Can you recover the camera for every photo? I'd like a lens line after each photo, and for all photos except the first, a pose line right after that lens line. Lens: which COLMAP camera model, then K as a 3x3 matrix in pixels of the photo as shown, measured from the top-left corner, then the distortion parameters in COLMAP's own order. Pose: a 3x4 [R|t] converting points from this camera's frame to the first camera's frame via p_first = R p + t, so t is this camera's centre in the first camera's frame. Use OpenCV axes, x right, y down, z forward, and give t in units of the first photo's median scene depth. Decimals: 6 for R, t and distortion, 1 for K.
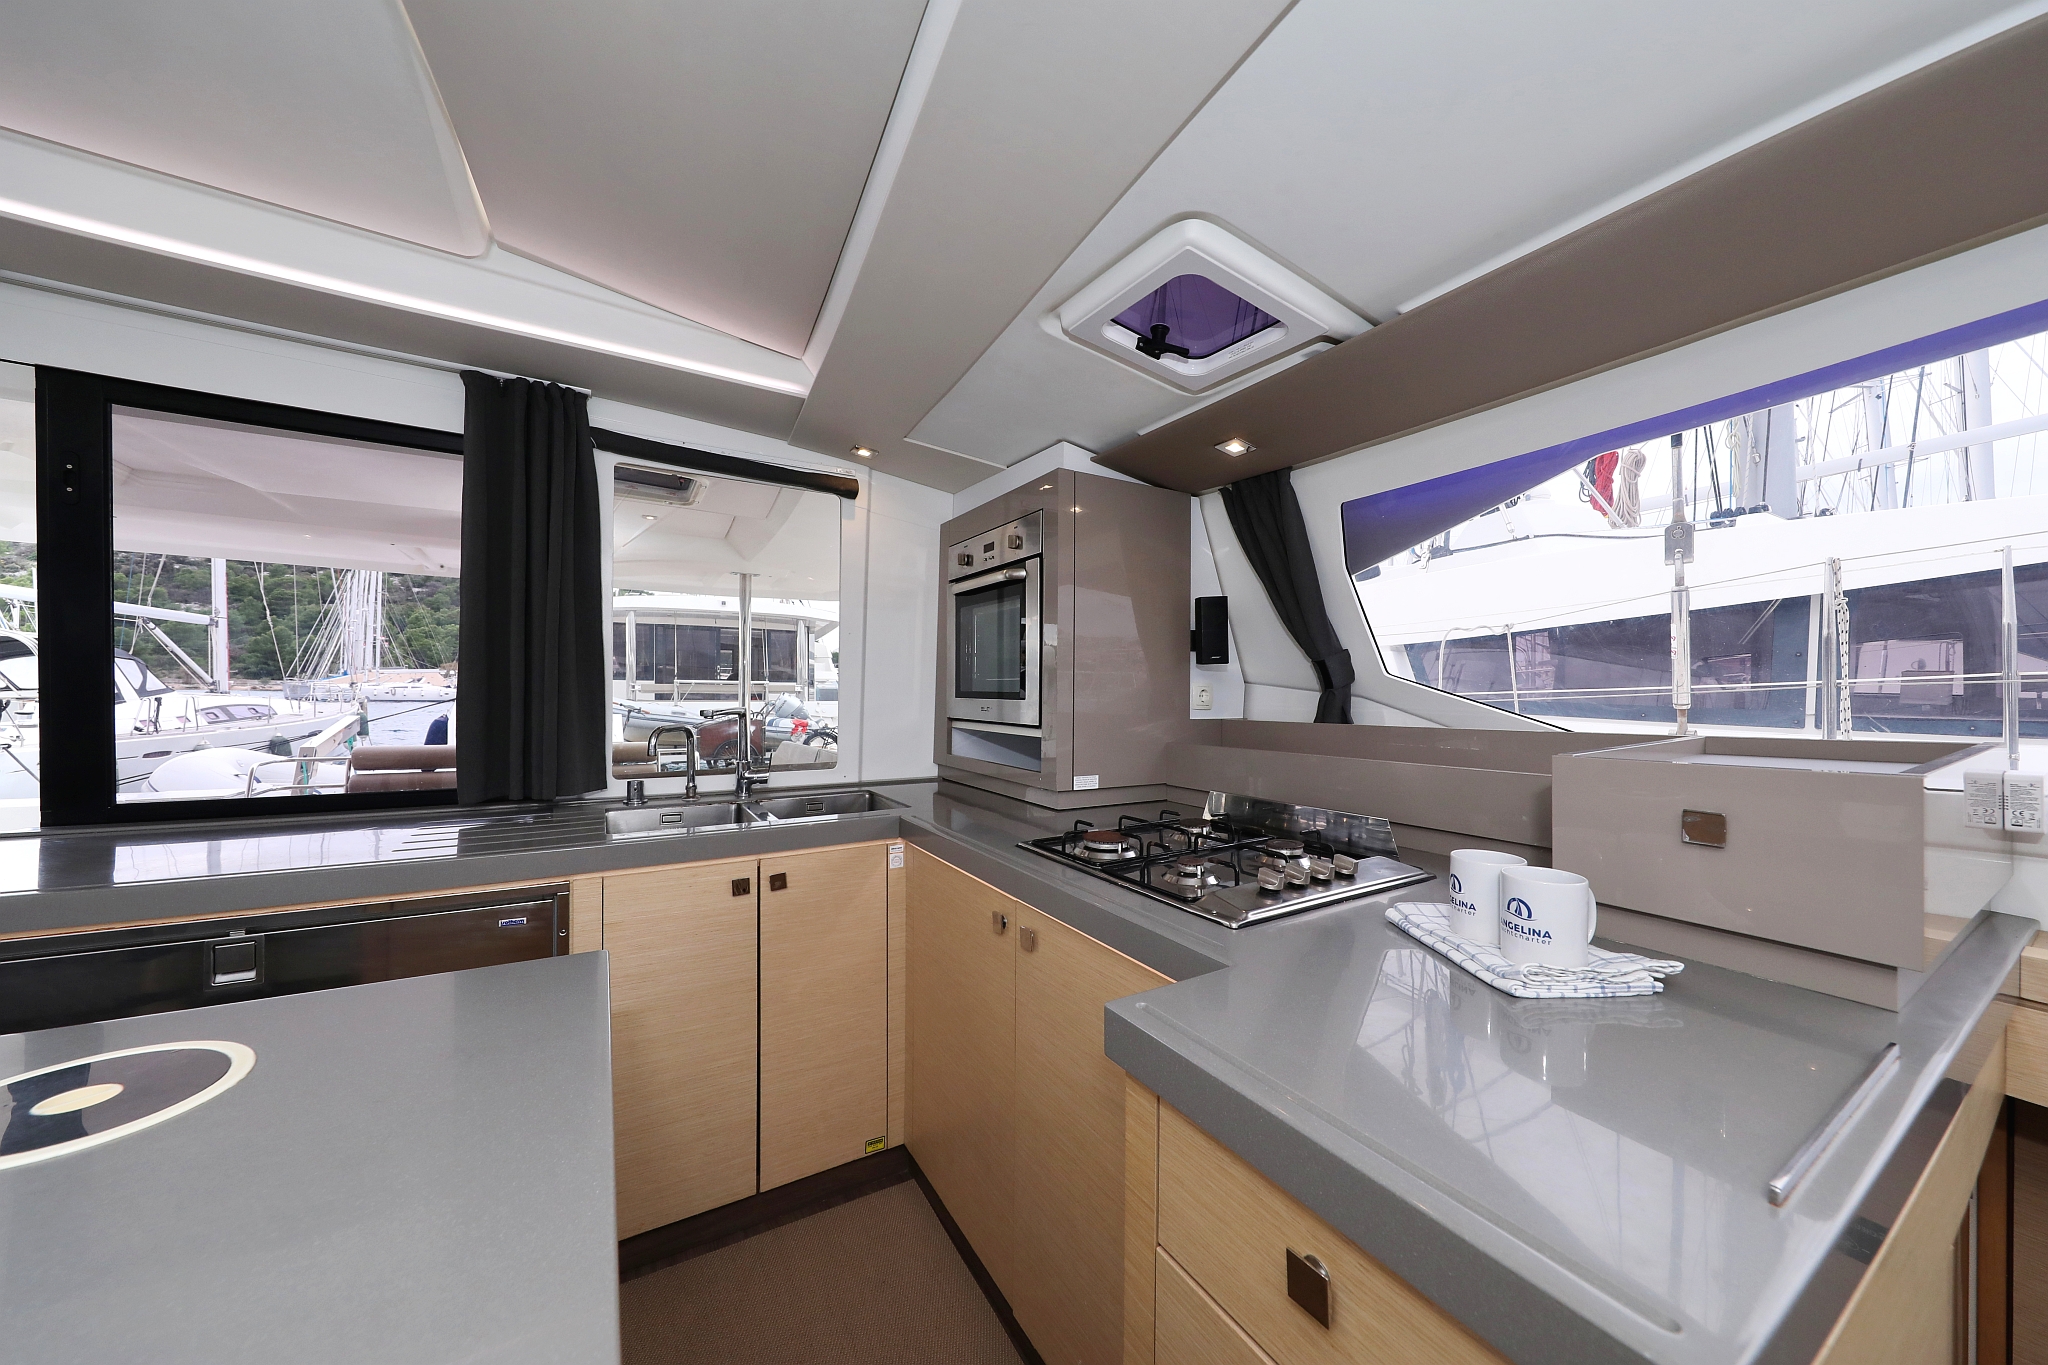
lens RADIAL K [[693.8, 0, 1024.0], [0, 693.8, 682.5], [0, 0, 1]] dist [0.000355, 0.000009]
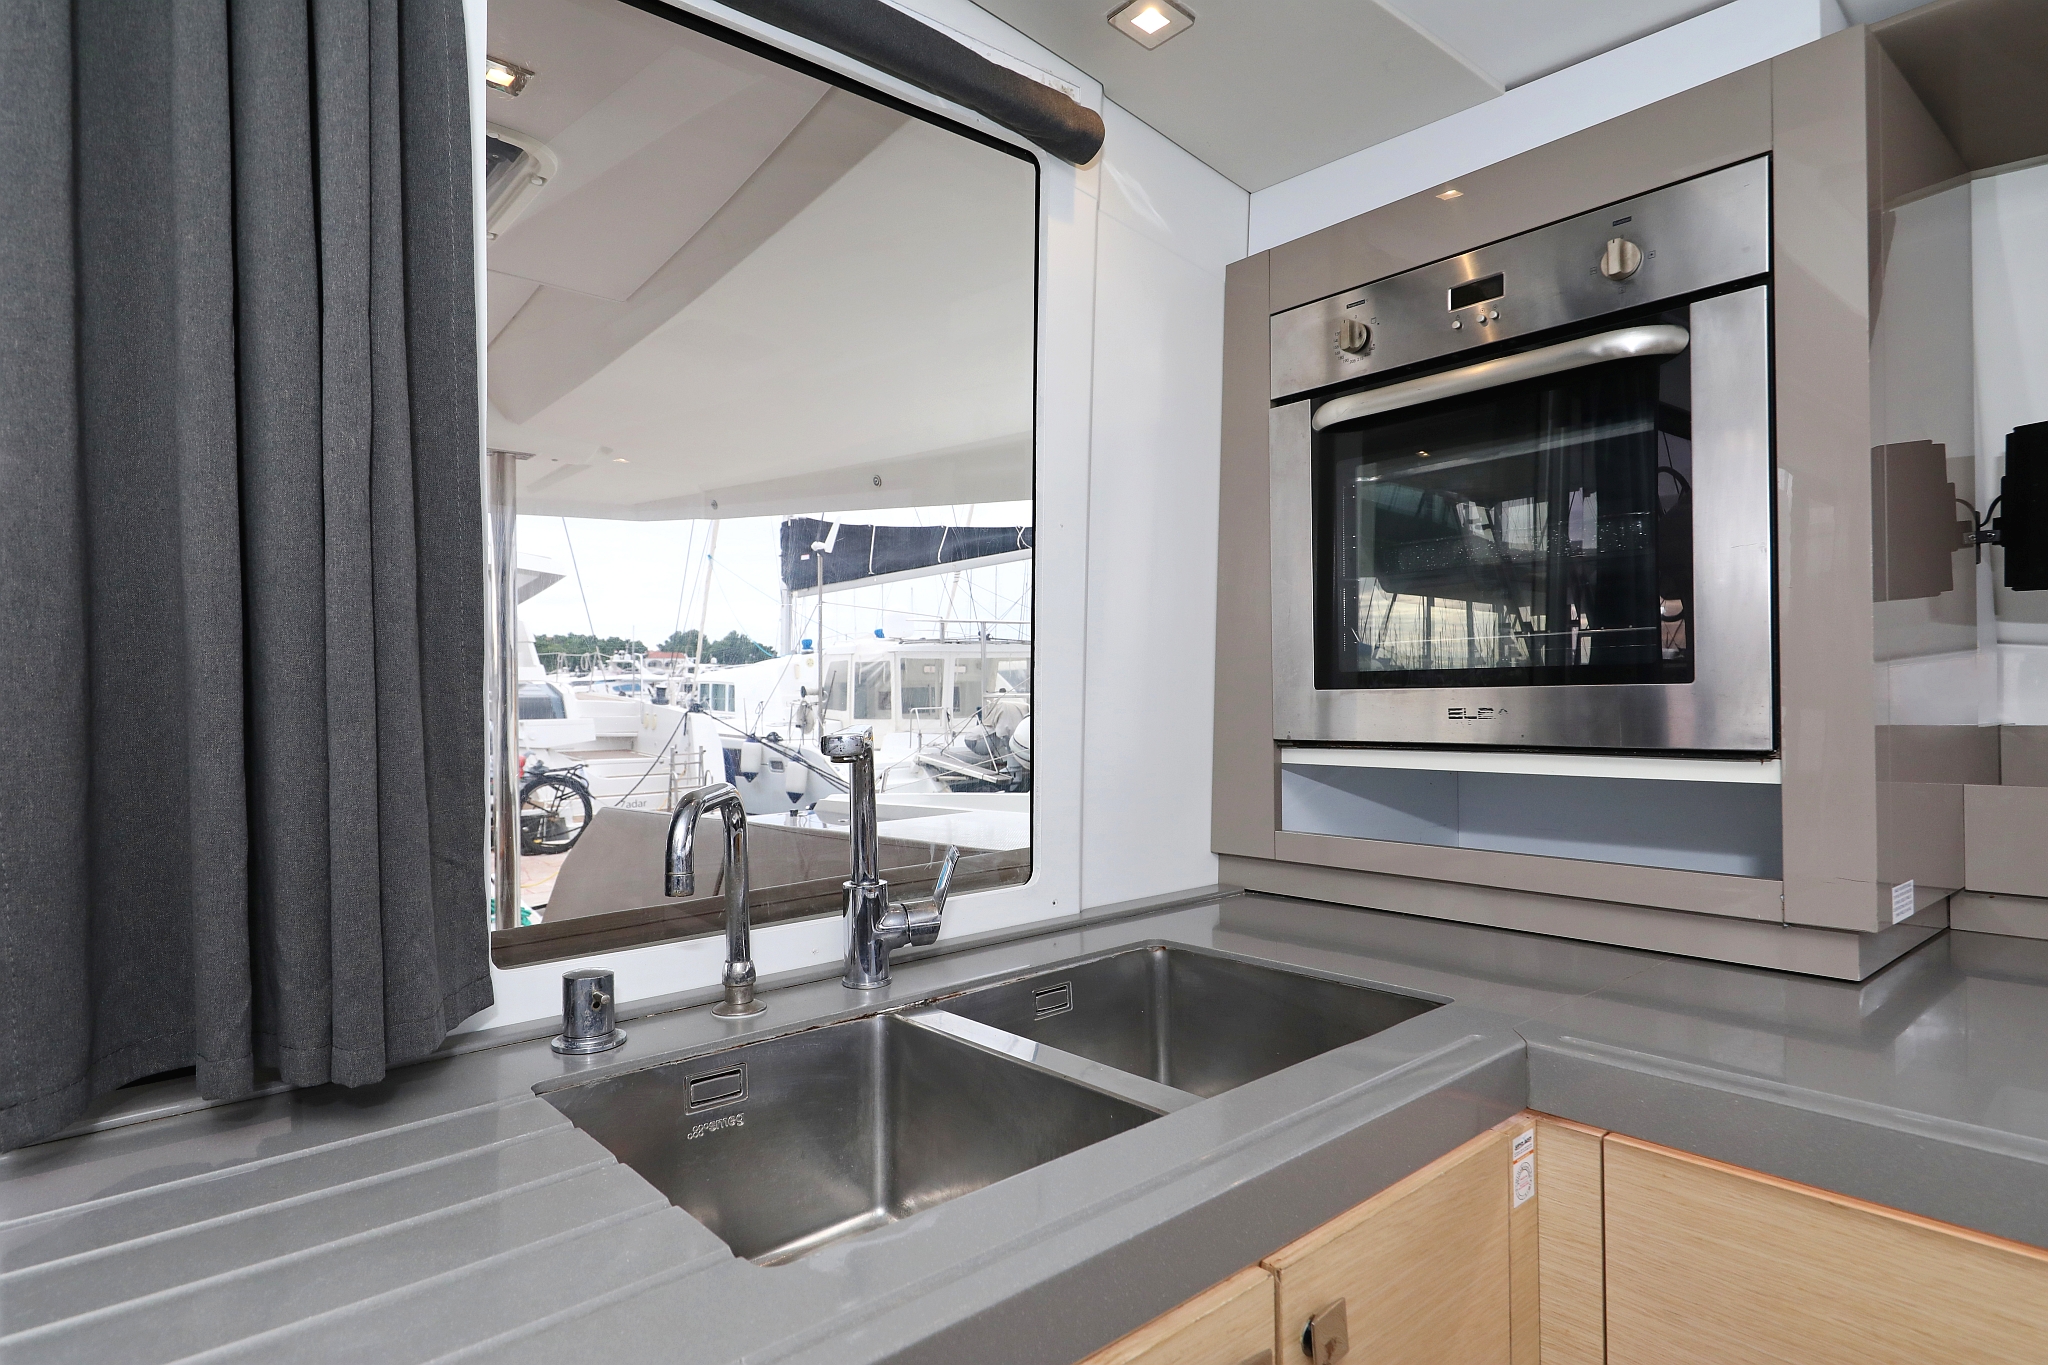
lens RADIAL K [[1113.9, 0, 1024.0], [0, 1113.9, 682.5], [0, 0, 1]] dist [-0.003079, -0.000464]
pose [[0.984896, -0.012503, 0.172693, -0.379161], [0.012698, 0.999919, -0.000025, 0.016781], [-0.172679, 0.002217, 0.984976, 0.407022]]
